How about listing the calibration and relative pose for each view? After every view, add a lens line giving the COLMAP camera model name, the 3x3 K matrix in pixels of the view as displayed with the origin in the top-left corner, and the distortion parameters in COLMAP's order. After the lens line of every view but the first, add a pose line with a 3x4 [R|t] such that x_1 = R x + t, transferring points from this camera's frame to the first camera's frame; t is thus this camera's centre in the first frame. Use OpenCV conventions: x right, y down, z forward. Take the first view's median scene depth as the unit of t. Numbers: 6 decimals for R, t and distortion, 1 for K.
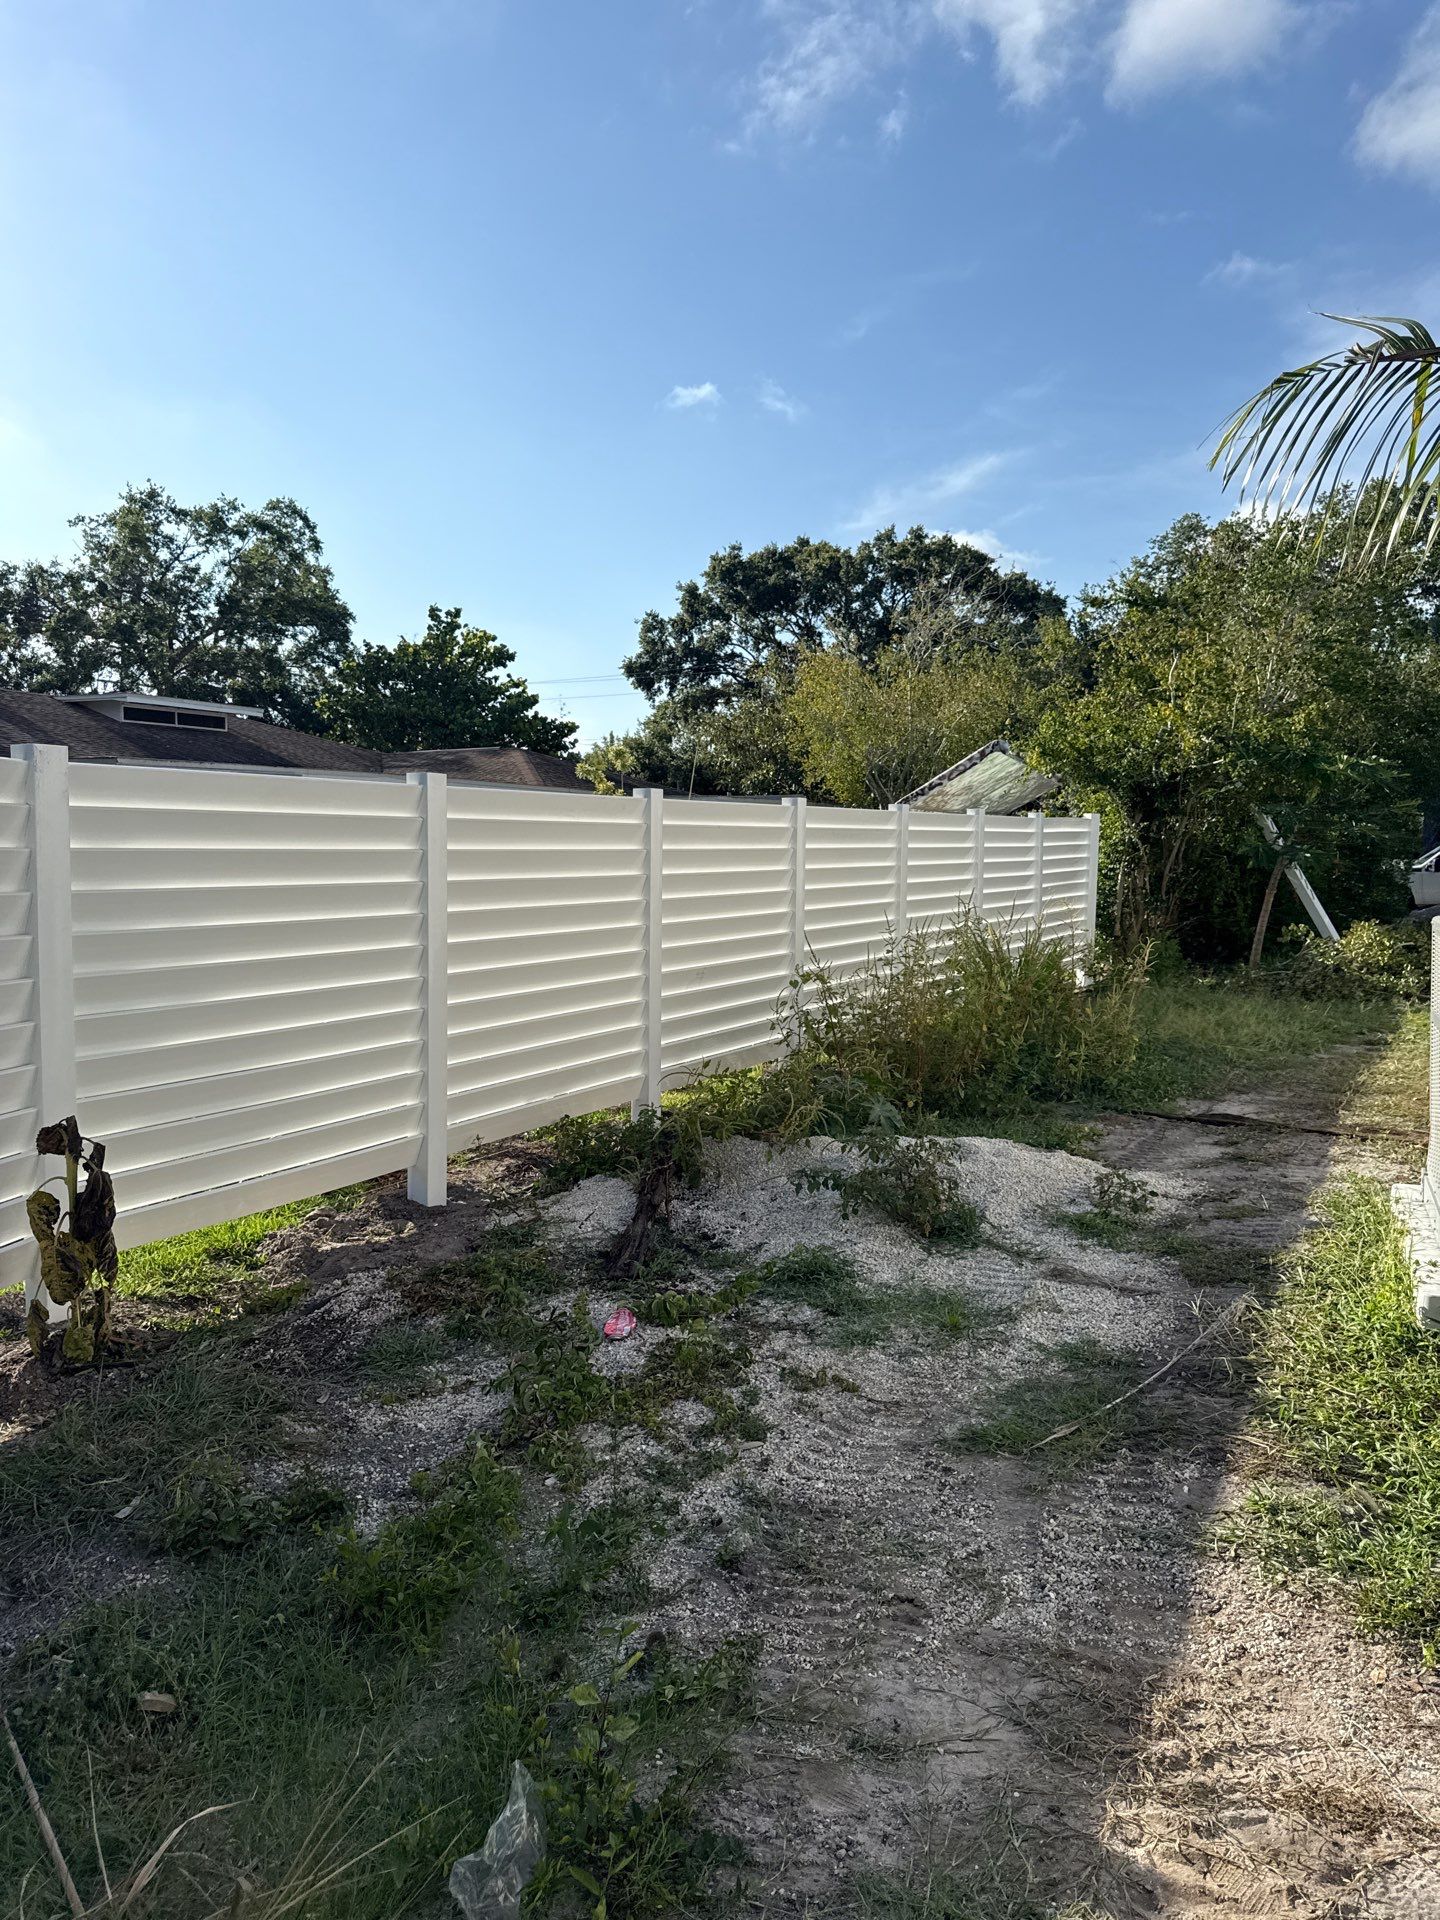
lens RADIAL K [[1369.6, 0, 716.0], [0, 1369.6, 1020.9], [0, 0, 1]] dist [0.069095, -0.134386]
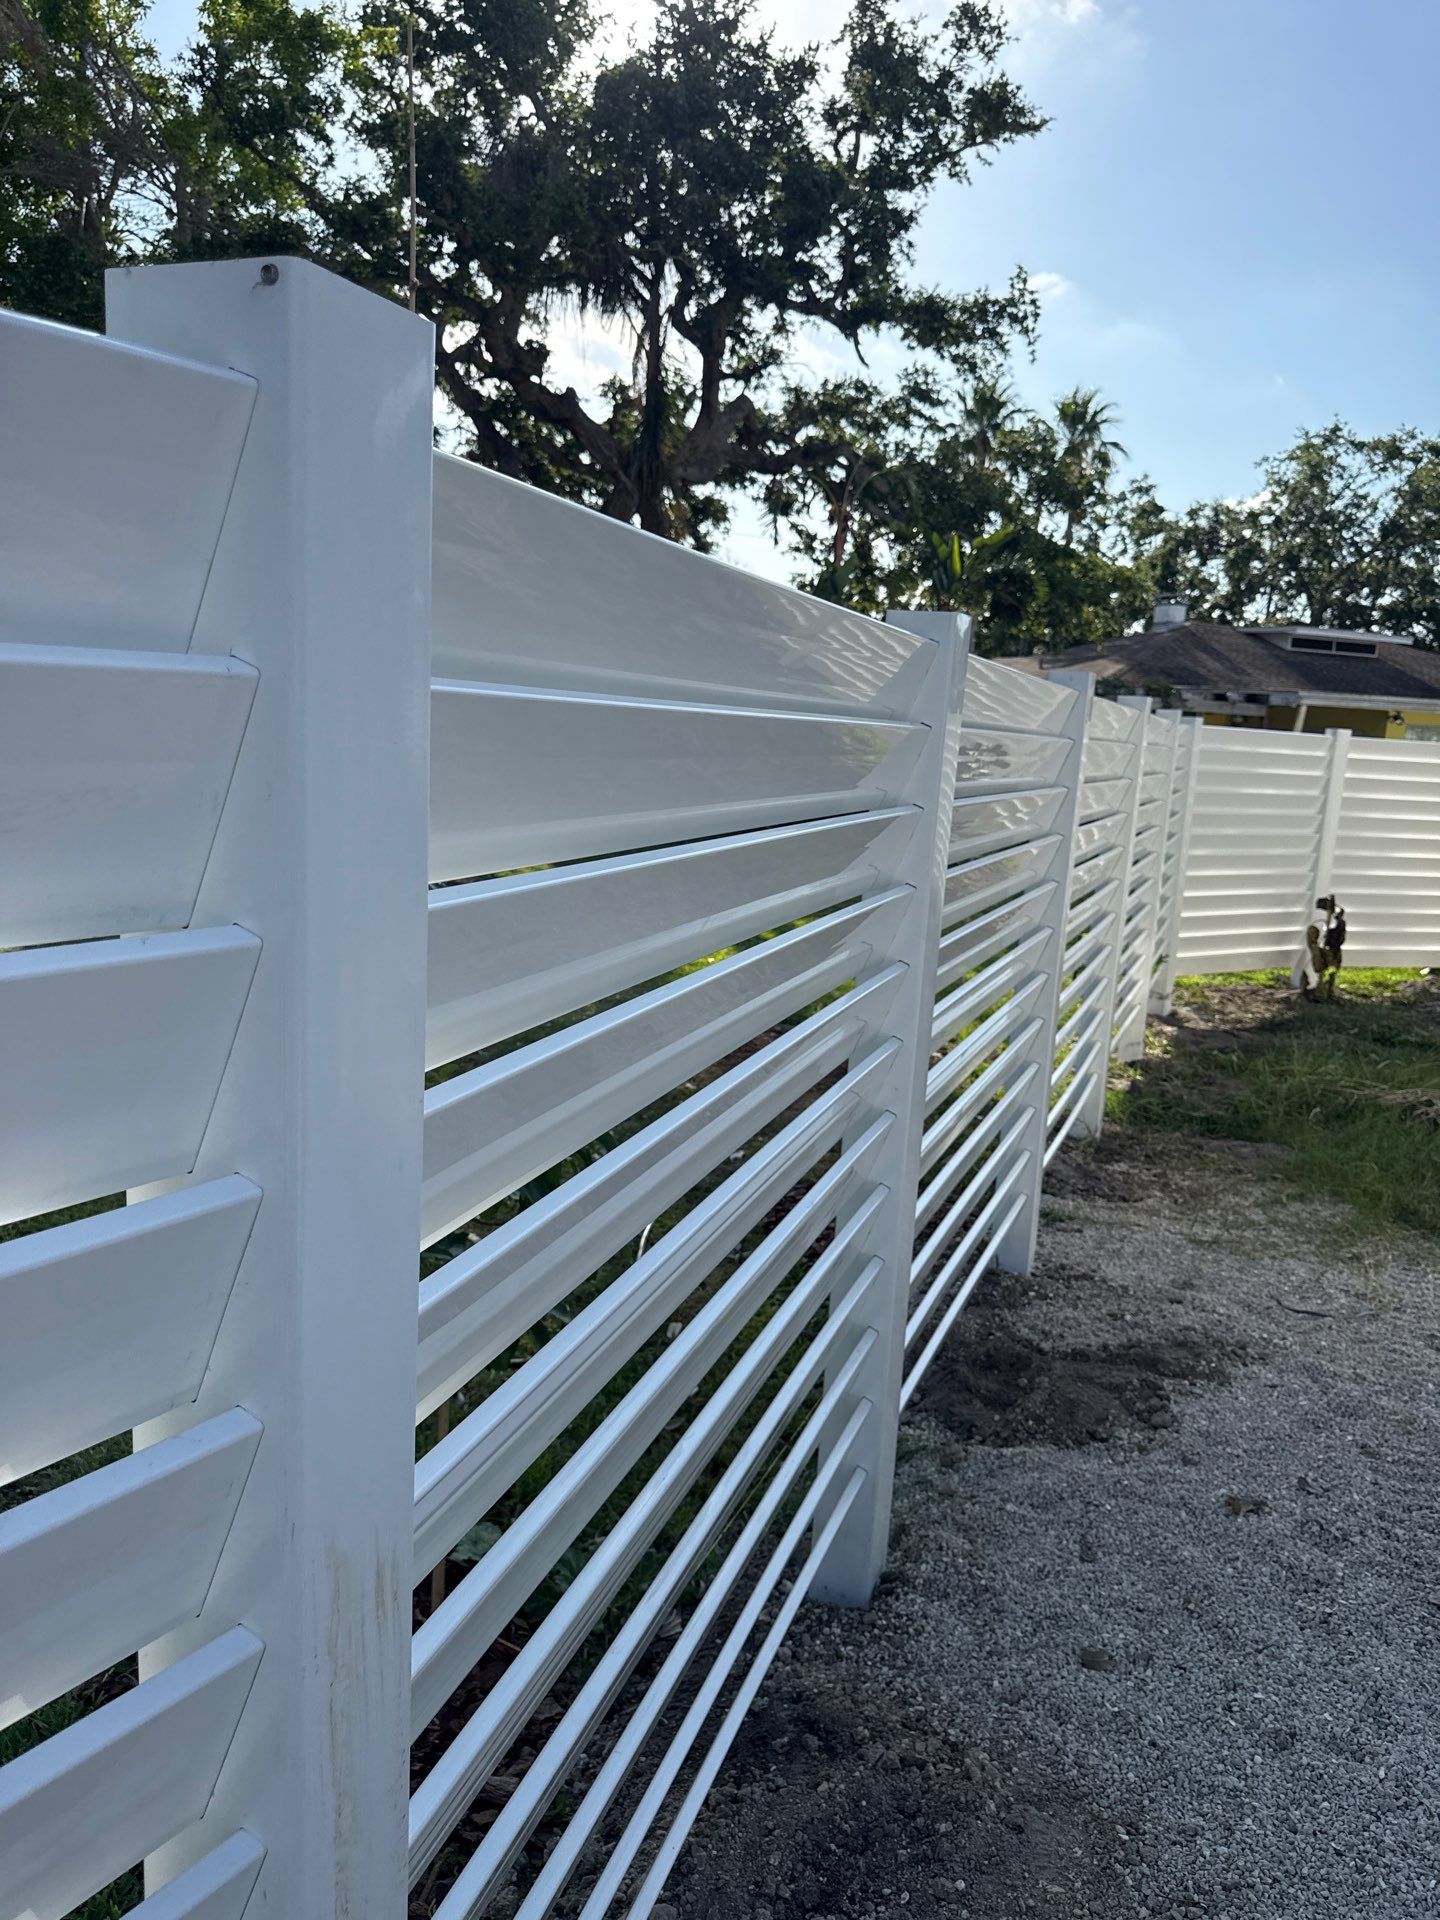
lens RADIAL K [[1464.7, 0, 720.0], [0, 1464.7, 960.0], [0, 0, 1]] dist [0.006670, -0.000358]
pose [[0.745803, 0.146571, -0.649843, 0.045077], [-0.133213, 0.988606, 0.070095, 0.017136], [0.652712, 0.034290, 0.756830, -0.182408]]
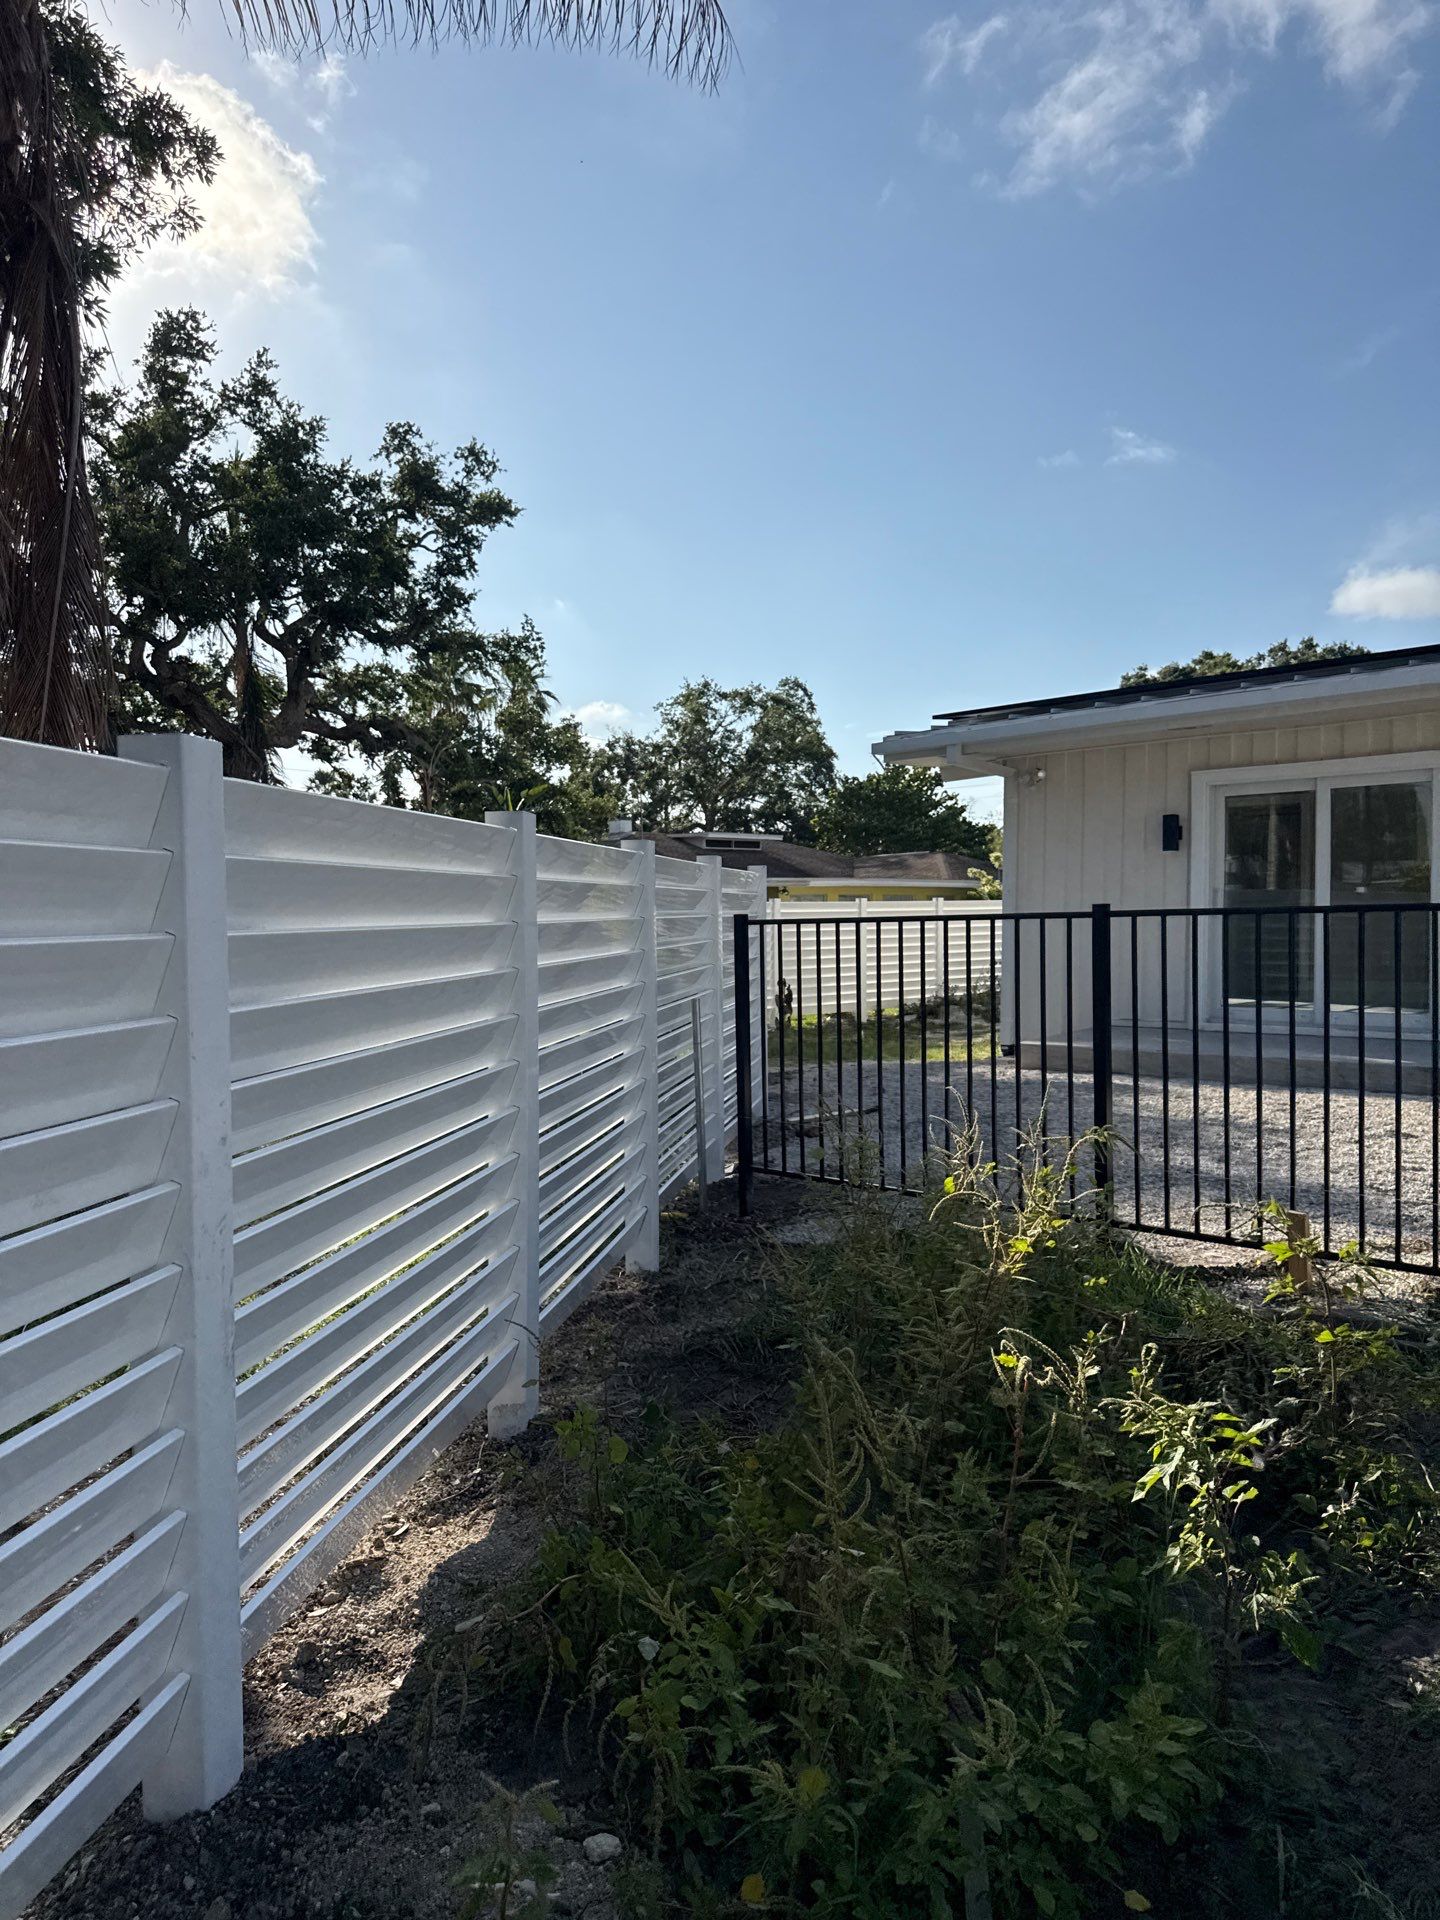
lens RADIAL K [[1464.7, 0, 720.0], [0, 1464.7, 960.0], [0, 0, 1]] dist [0.006670, -0.000358]
pose [[0.947286, -0.002960, -0.320376, 0.107826], [-0.026841, 0.995709, -0.088562, 0.051981], [0.319263, 0.092493, 0.943142, -0.448123]]
